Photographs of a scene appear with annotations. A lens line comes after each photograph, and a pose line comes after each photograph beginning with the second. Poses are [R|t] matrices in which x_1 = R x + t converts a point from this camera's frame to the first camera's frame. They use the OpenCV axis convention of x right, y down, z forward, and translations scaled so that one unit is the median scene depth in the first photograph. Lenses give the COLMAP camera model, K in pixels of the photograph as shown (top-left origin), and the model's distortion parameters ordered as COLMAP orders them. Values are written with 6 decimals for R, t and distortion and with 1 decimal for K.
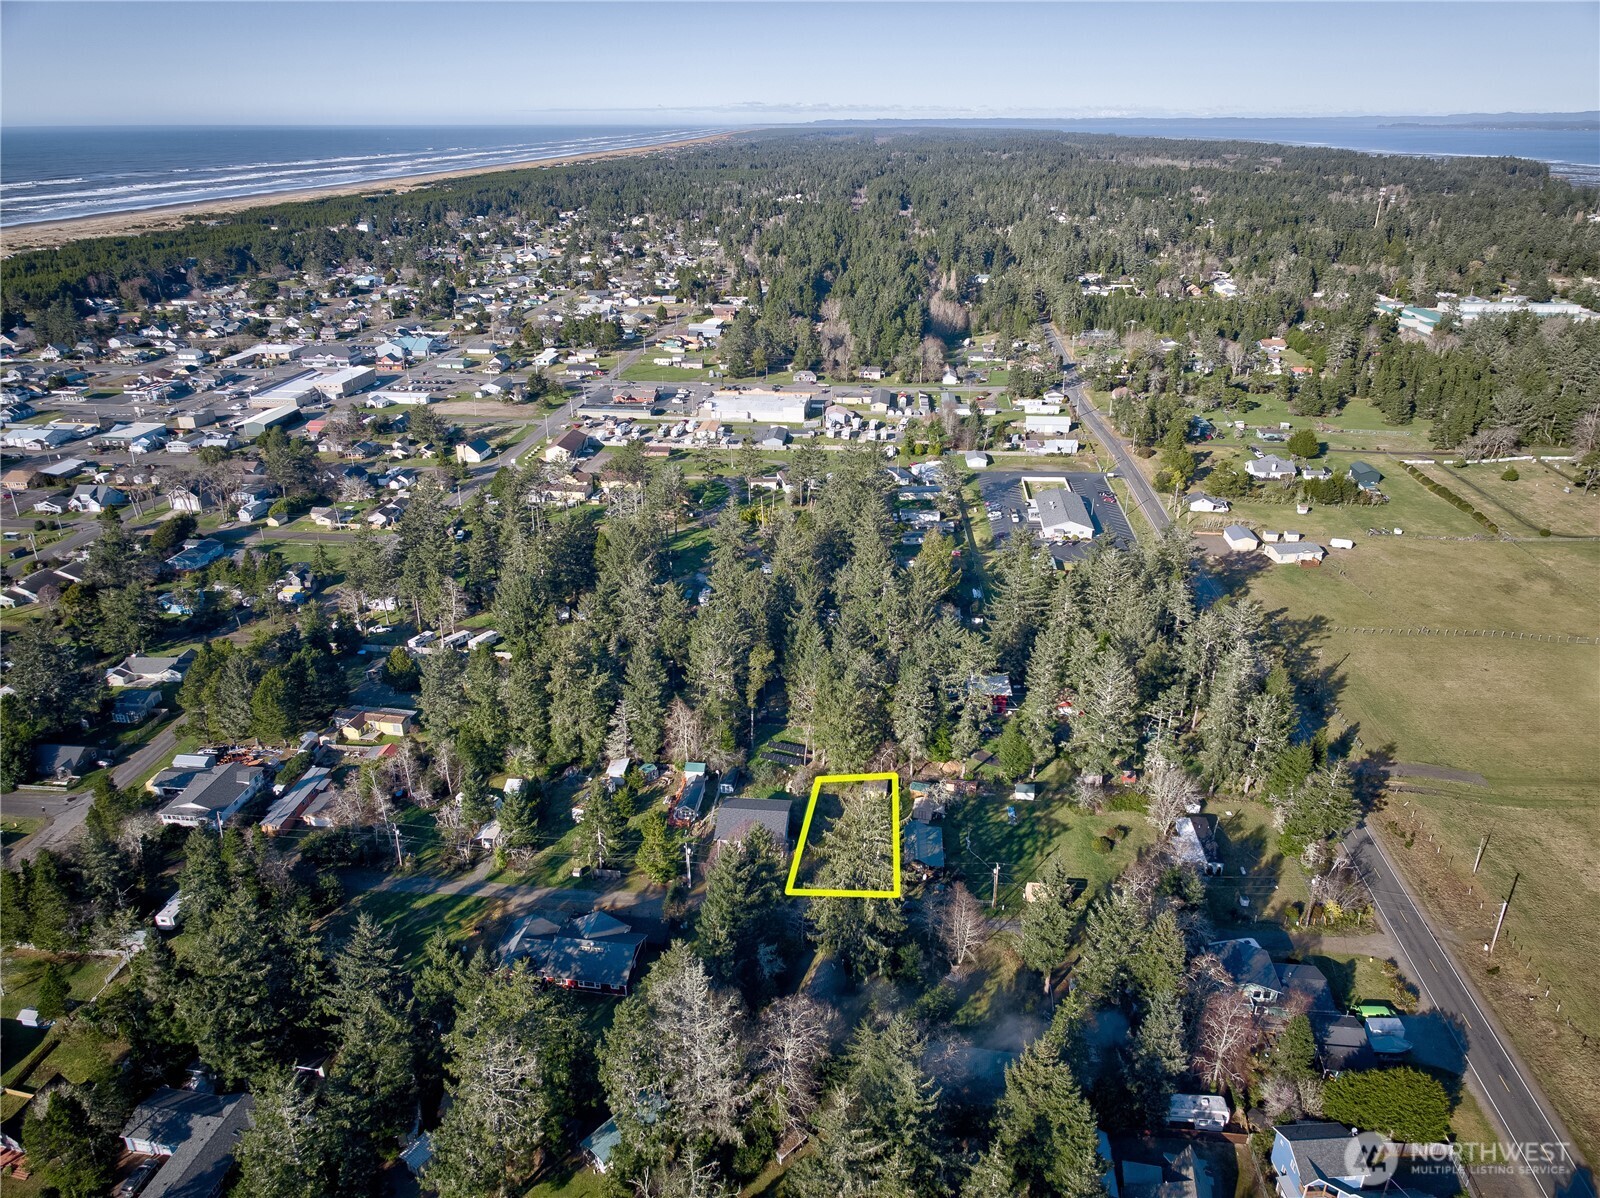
lens RADIAL K [[1084.4, 0, 800.0], [0, 1084.4, 599.0], [0, 0, 1]] dist [0.006555, -0.007634]
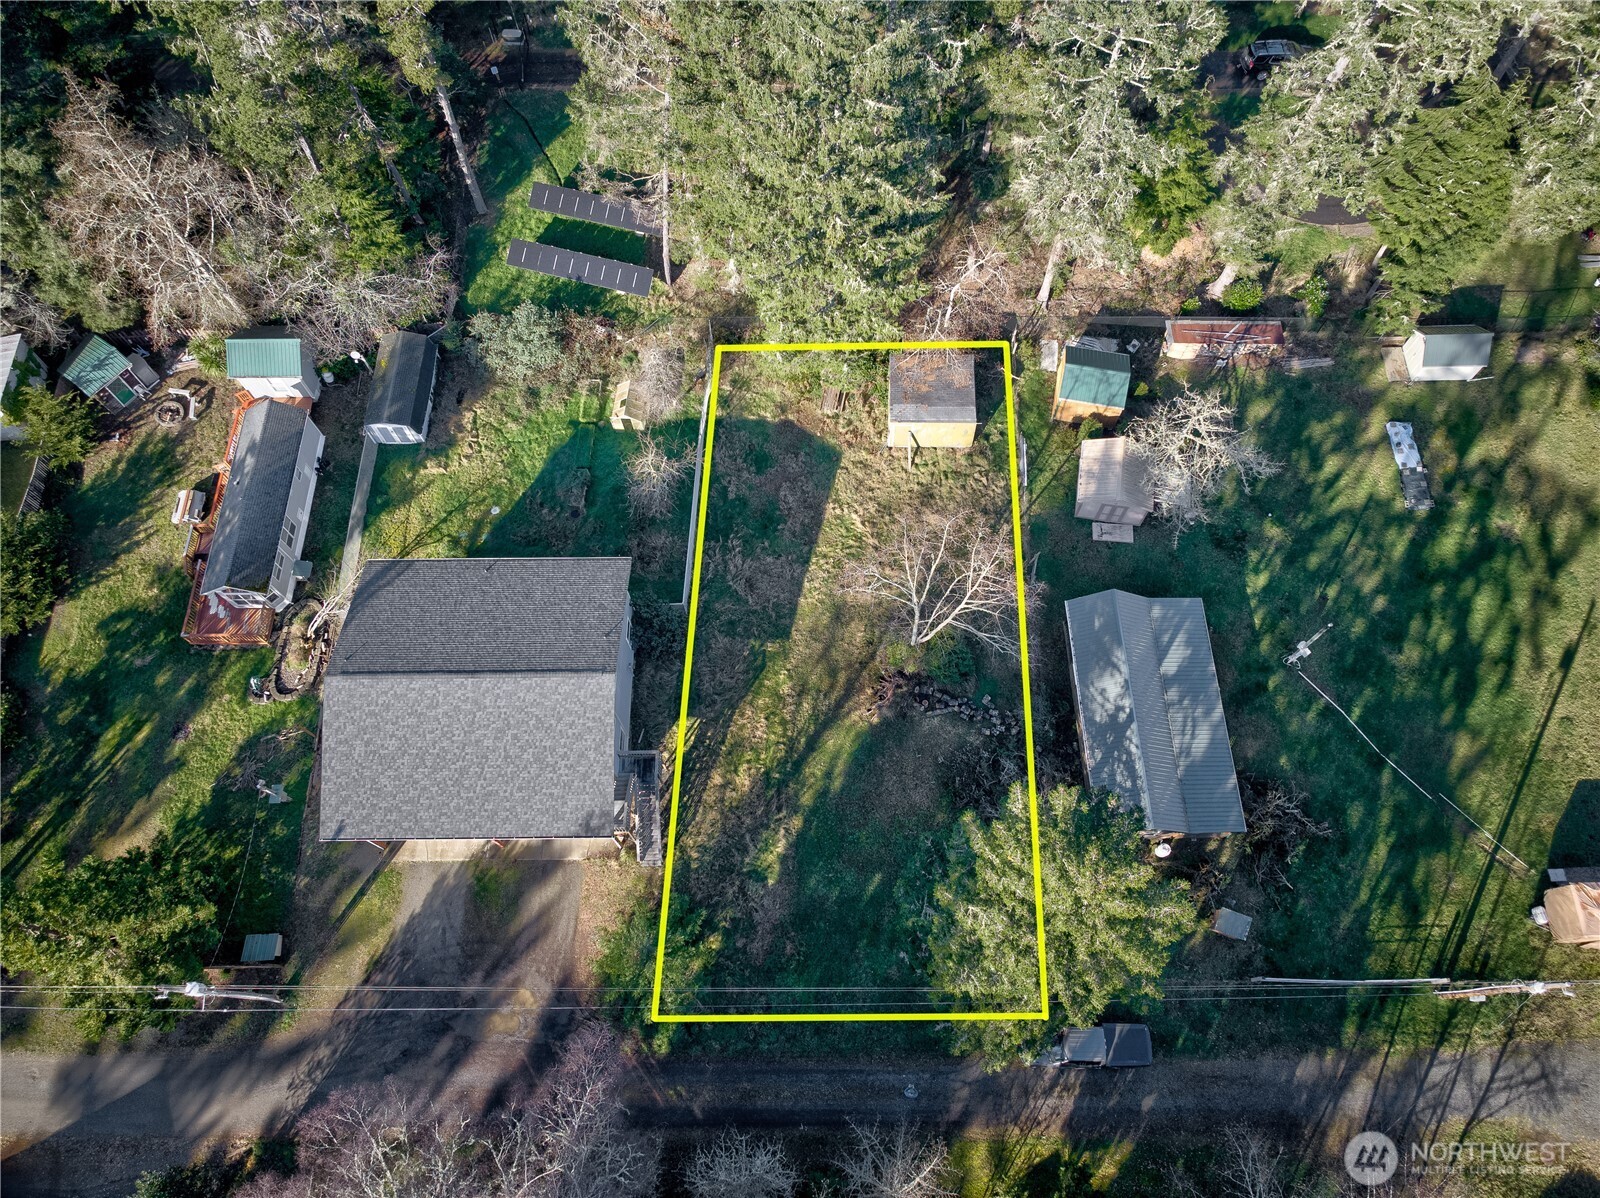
lens RADIAL K [[1084.4, 0, 800.0], [0, 1084.4, 599.0], [0, 0, 1]] dist [0.006555, -0.007634]
pose [[0.993974, -0.102668, 0.038414, 0.011269], [0.048220, 0.724216, 0.687885, 0.009999], [-0.098444, -0.681887, 0.724803, 0.410602]]
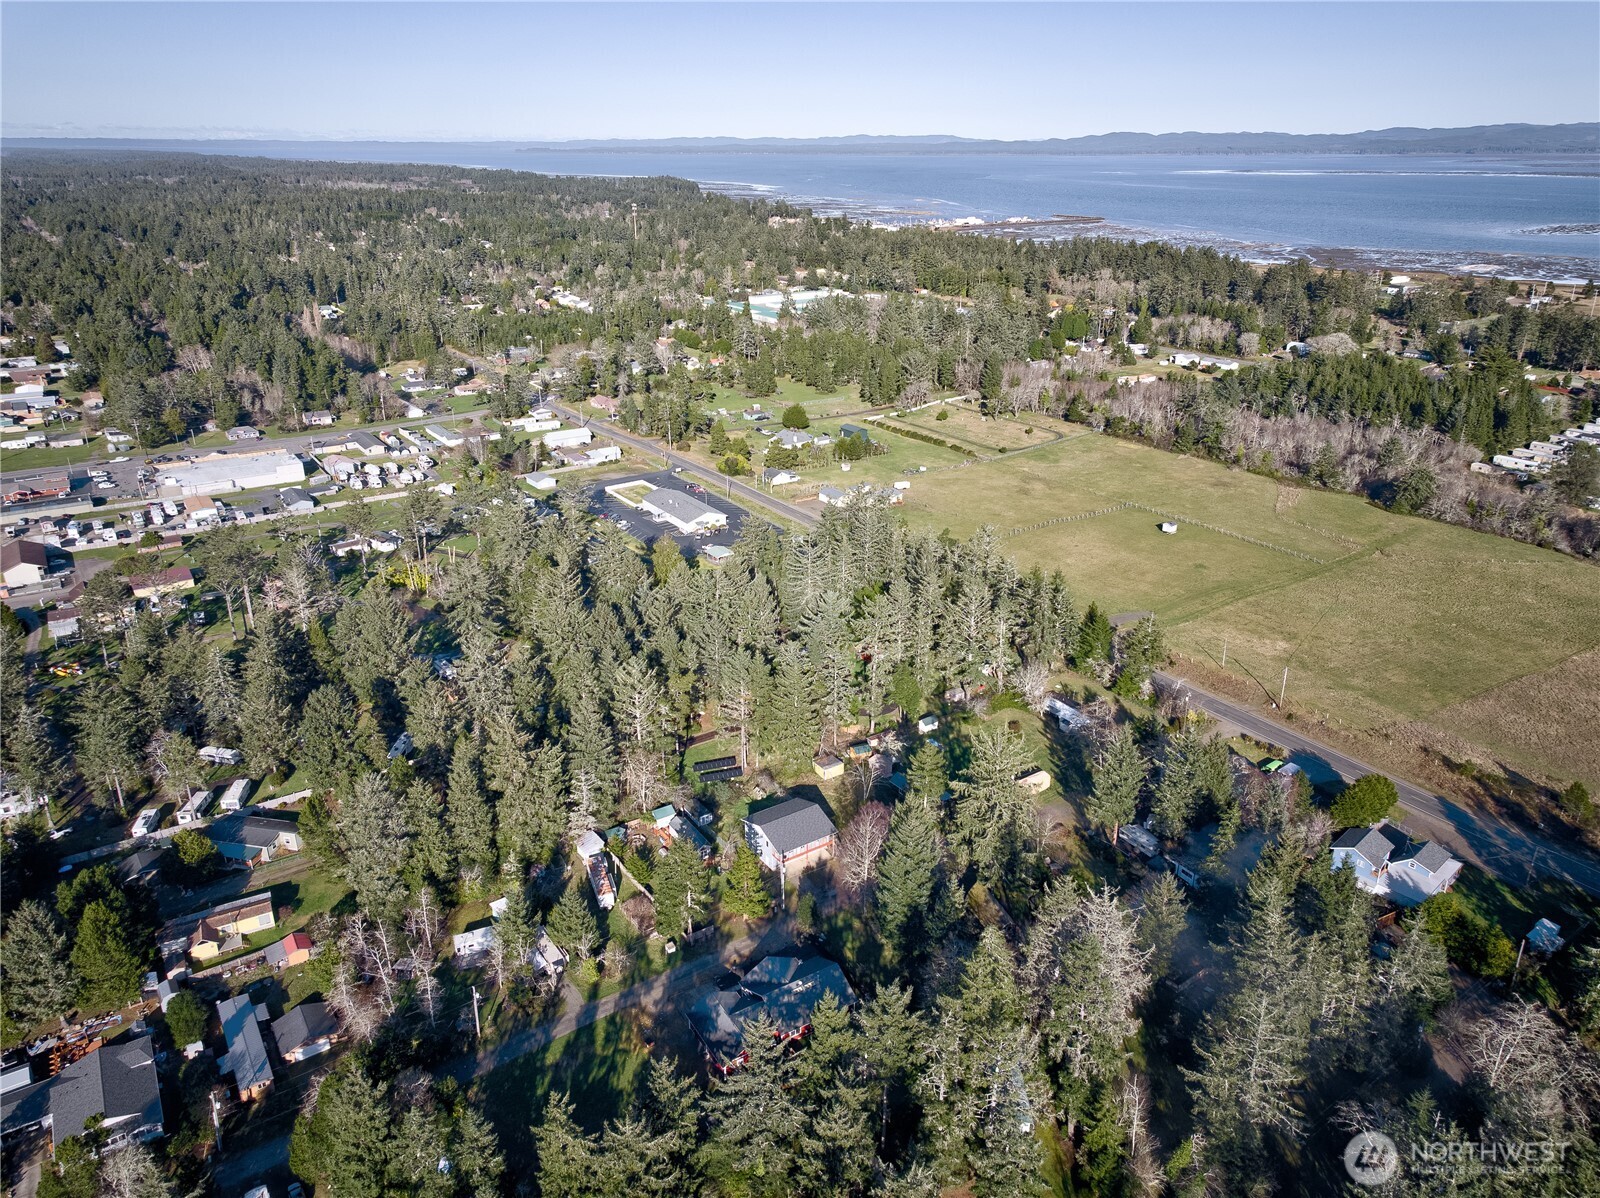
lens RADIAL K [[1105.5, 0, 802.9], [0, 1105.5, 573.7], [0, 0, 1]] dist [0.030736, -0.002040]
pose [[0.764593, -0.229848, 0.602136, -0.293756], [0.258180, 0.965243, 0.040616, -0.028445], [-0.590543, 0.124404, 0.797360, 0.075561]]
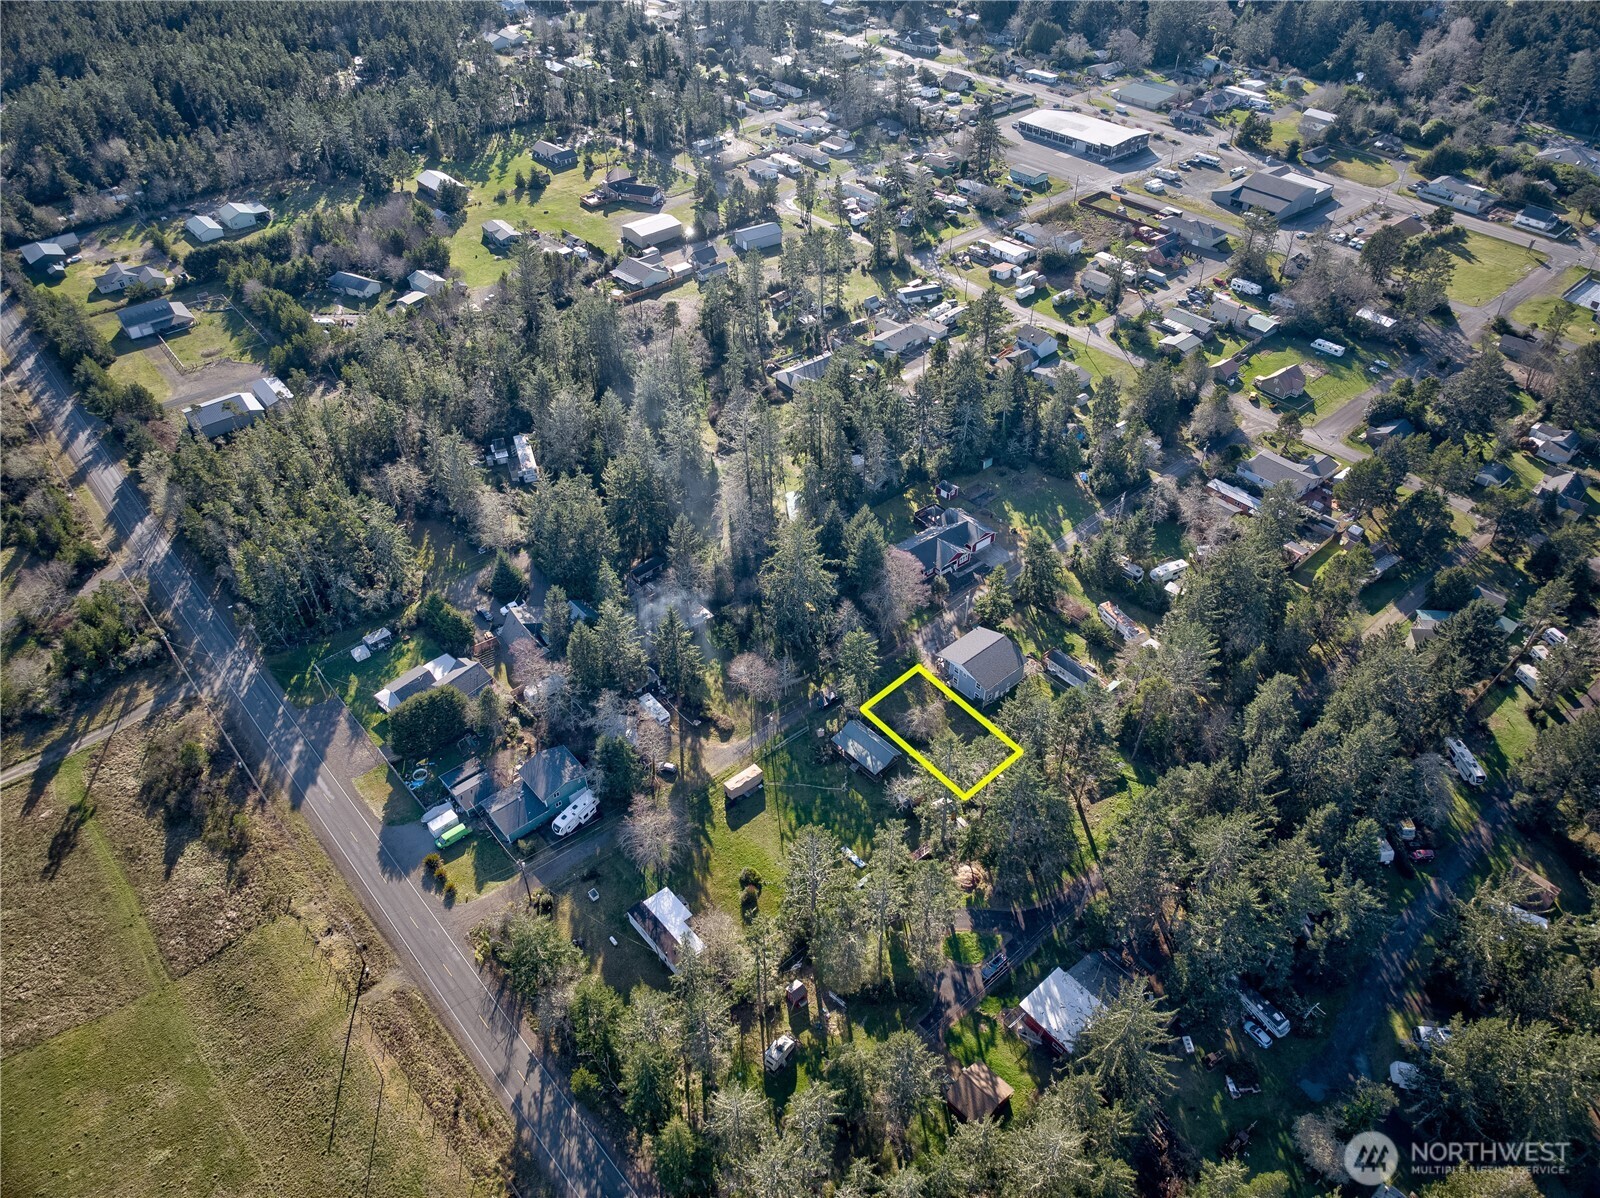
lens RADIAL K [[1093.0, 0, 800.0], [0, 1093.0, 599.0], [0, 0, 1]] dist [0.004917, -0.033030]
pose [[-0.688422, 0.471659, -0.551010, 0.320086], [-0.293083, 0.514011, 0.806161, -0.315005], [0.663458, 0.716471, -0.215621, 0.526173]]
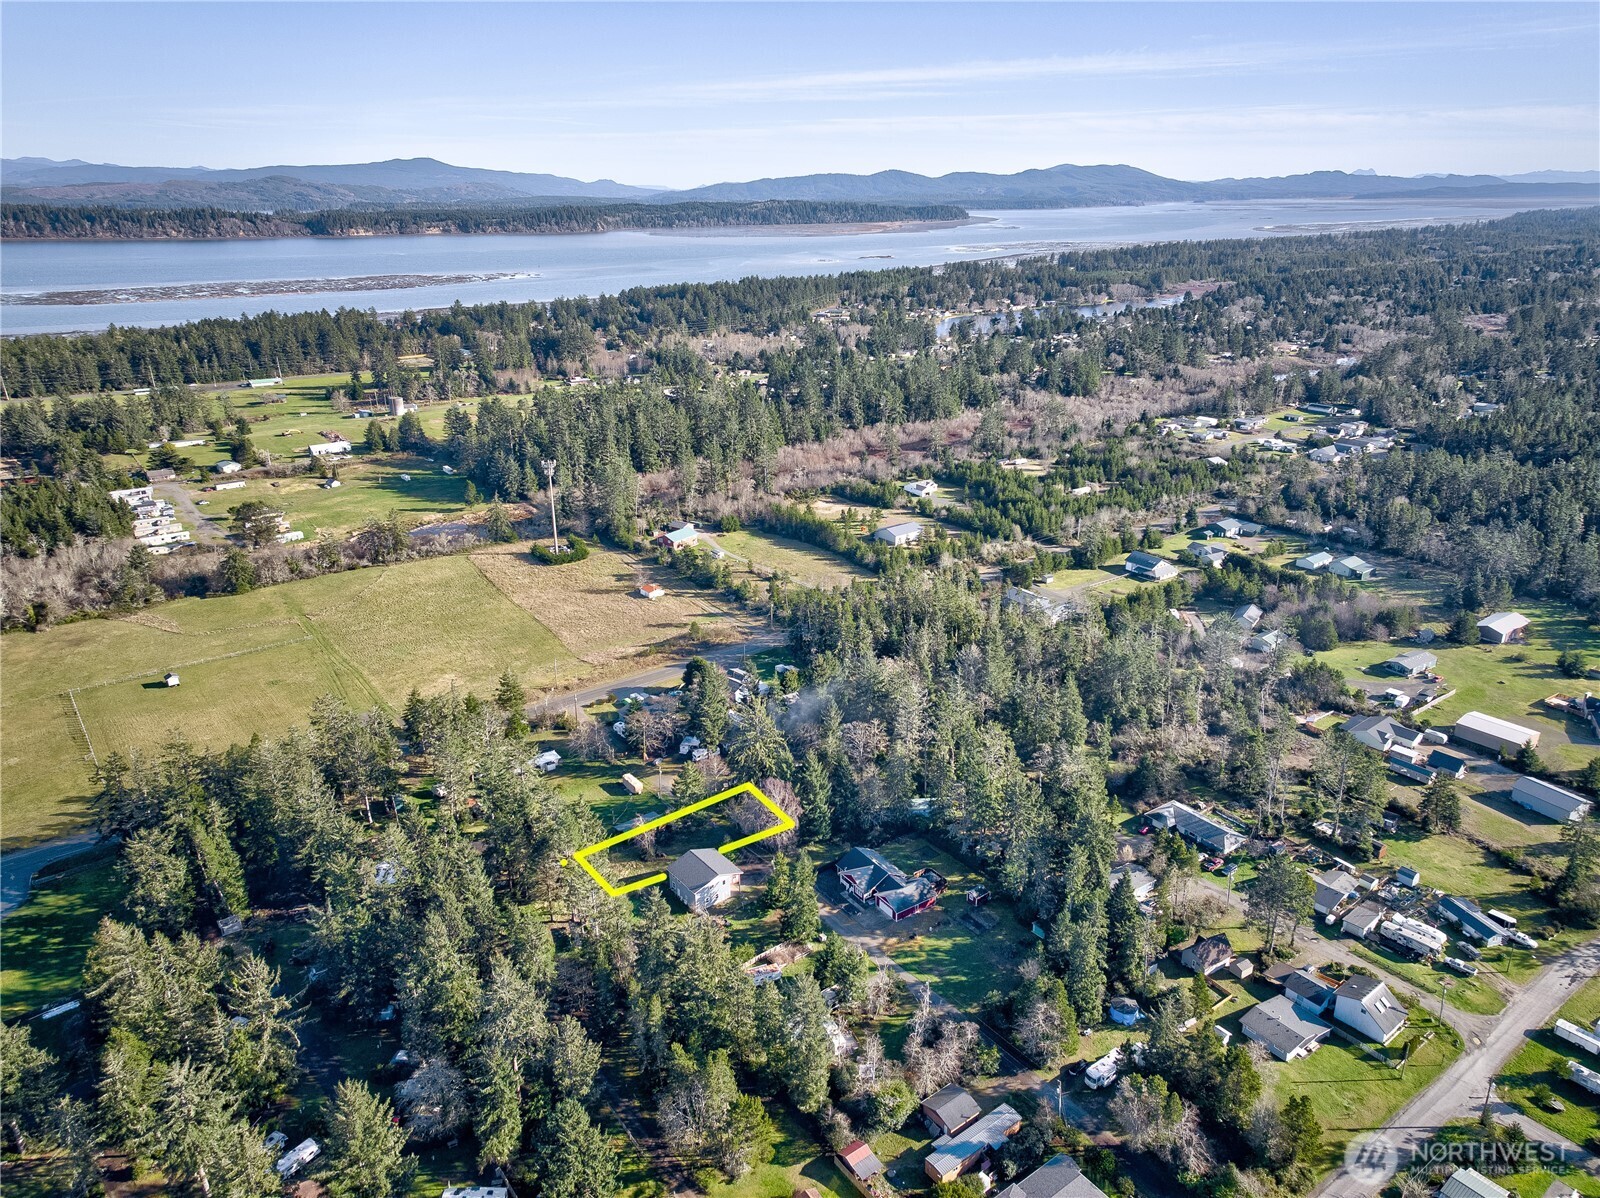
lens RADIAL K [[1084.4, 0, 800.0], [0, 1084.4, 599.0], [0, 0, 1]] dist [0.006555, -0.007634]
pose [[-0.670152, -0.253335, 0.697651, -0.457350], [0.309443, 0.758999, 0.572857, -0.359123], [-0.674641, 0.599785, -0.430252, 0.629965]]
